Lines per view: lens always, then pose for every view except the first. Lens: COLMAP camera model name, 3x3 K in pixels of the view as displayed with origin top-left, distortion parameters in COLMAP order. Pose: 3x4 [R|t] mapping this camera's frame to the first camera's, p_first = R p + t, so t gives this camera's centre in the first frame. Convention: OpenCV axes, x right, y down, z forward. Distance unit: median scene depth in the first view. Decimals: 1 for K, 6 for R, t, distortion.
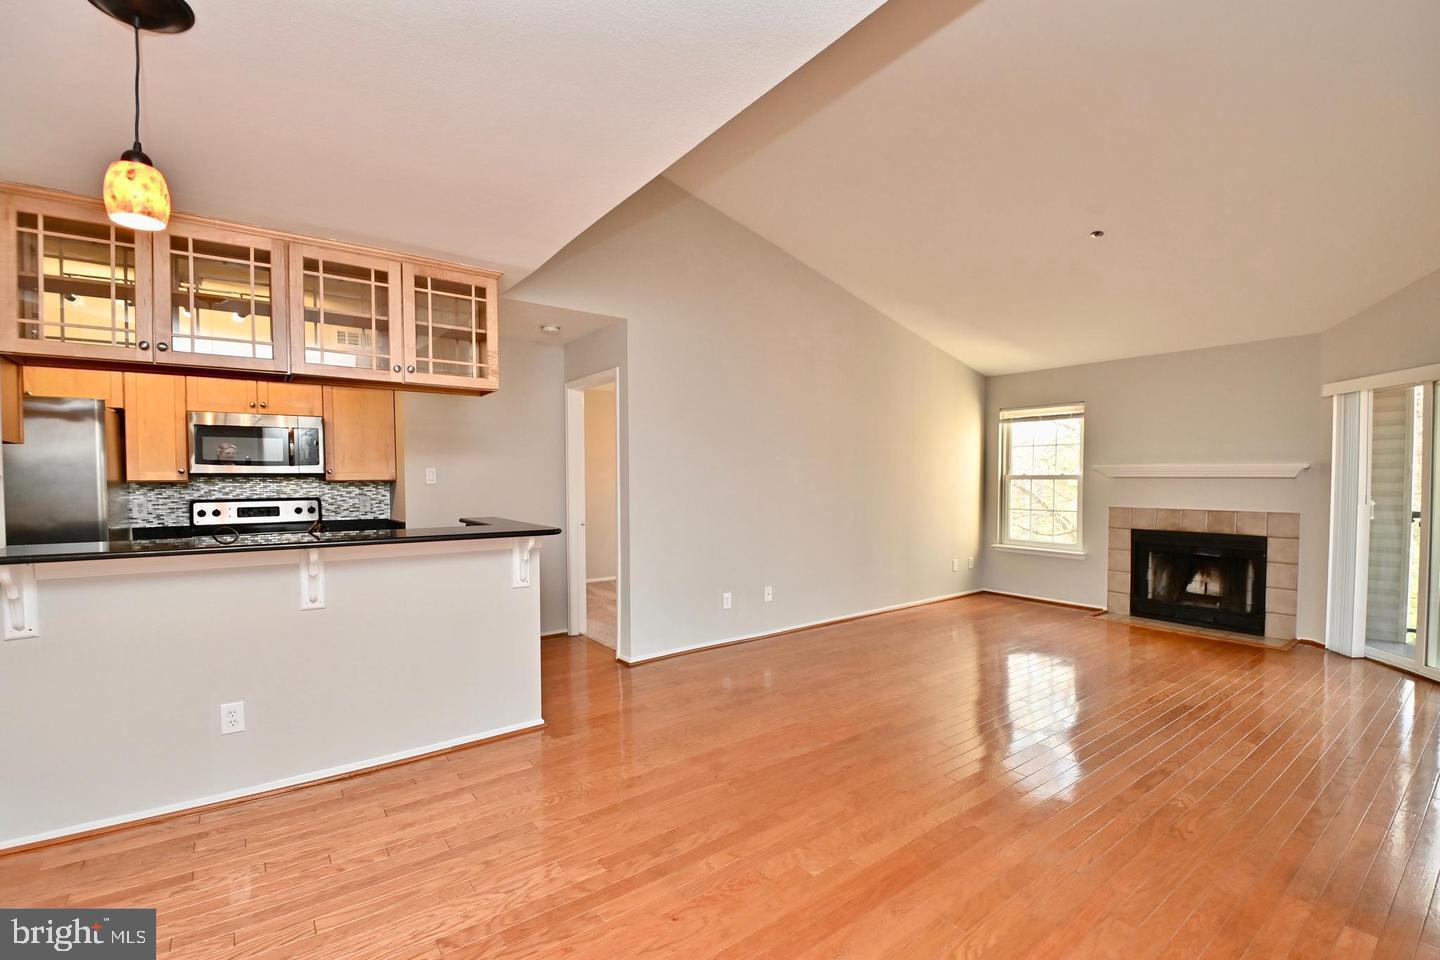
lens RADIAL K [[622.9, 0, 730.7], [0, 622.9, 490.9], [0, 0, 1]] dist [-0.012430, -0.000553]
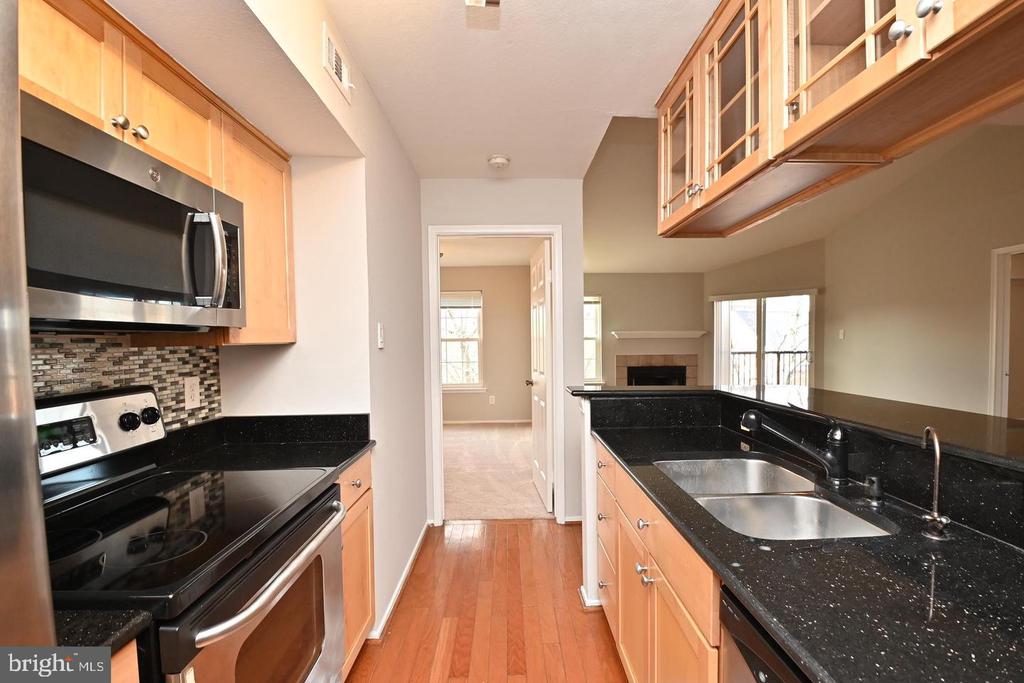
lens RADIAL K [[446.4, 0, 519.3], [0, 446.4, 345.0], [0, 0, 1]] dist [-0.000708, 0.000034]
pose [[0.582563, -0.012684, 0.812687, -0.716576], [0.024724, 0.999692, -0.002121, -0.009307], [-0.812410, 0.021328, 0.582697, 0.575891]]
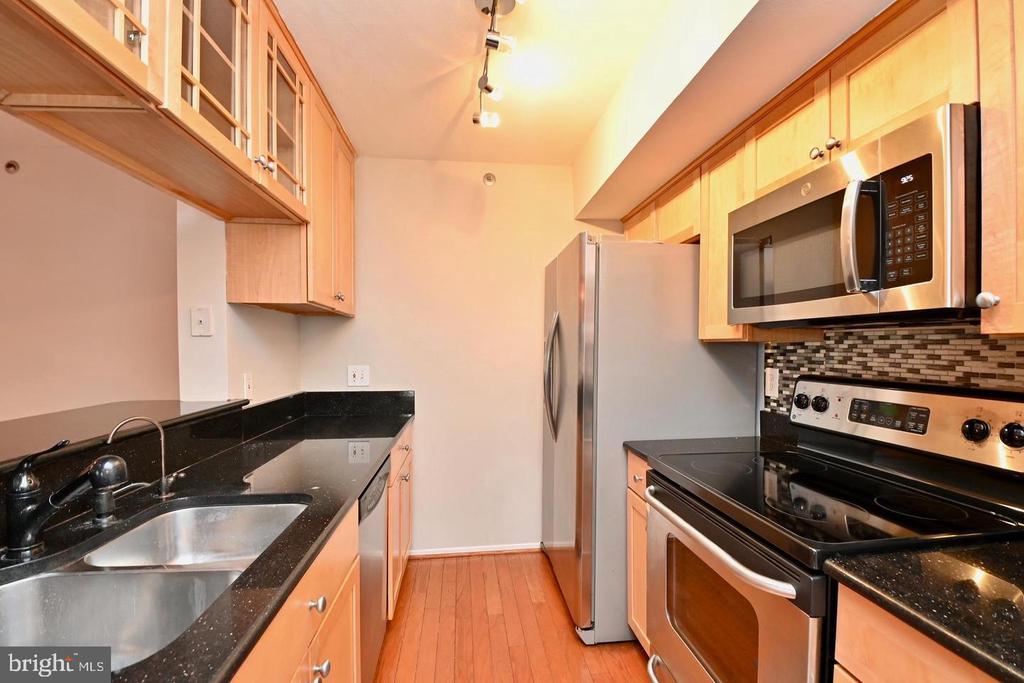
lens RADIAL K [[448.7, 0, 518.0], [0, 448.7, 355.1], [0, 0, 1]] dist [0.006674, -0.016415]
pose [[-0.503392, 0.025314, -0.863687, -0.347488], [-0.011116, 0.999298, 0.035767, -0.011610], [0.863987, 0.027606, -0.502758, 0.830920]]
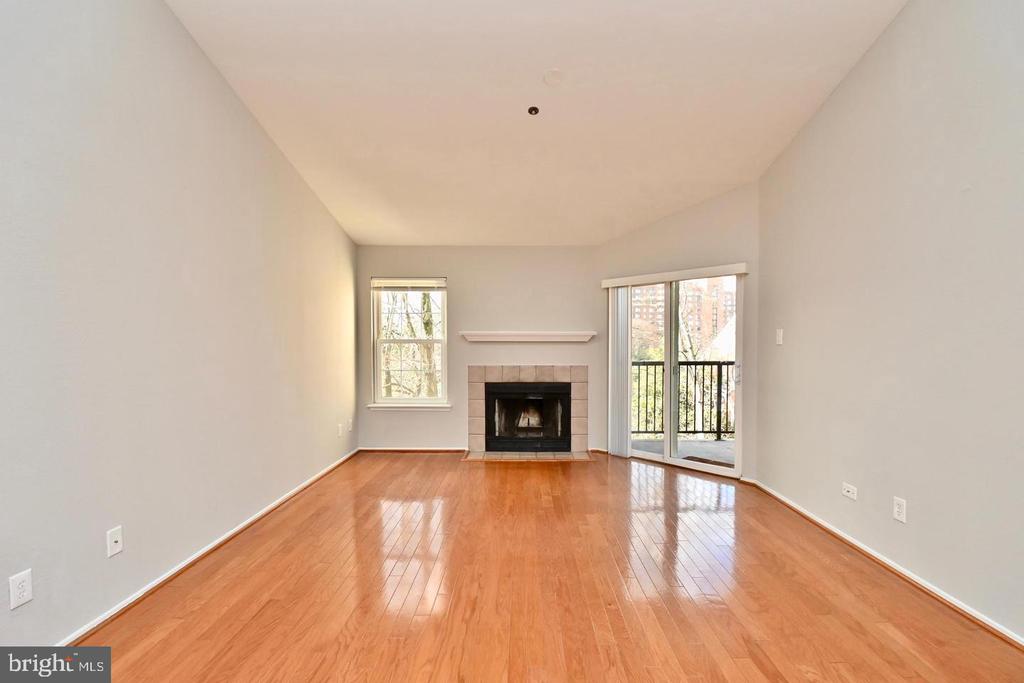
lens RADIAL K [[448.7, 0, 528.0], [0, 448.7, 357.5], [0, 0, 1]] dist [0.006674, -0.016415]
pose [[0.596811, -0.019653, 0.802141, -0.034742], [0.015470, 0.999796, 0.012986, 0.000064], [-0.802233, 0.004659, 0.596993, 0.455479]]
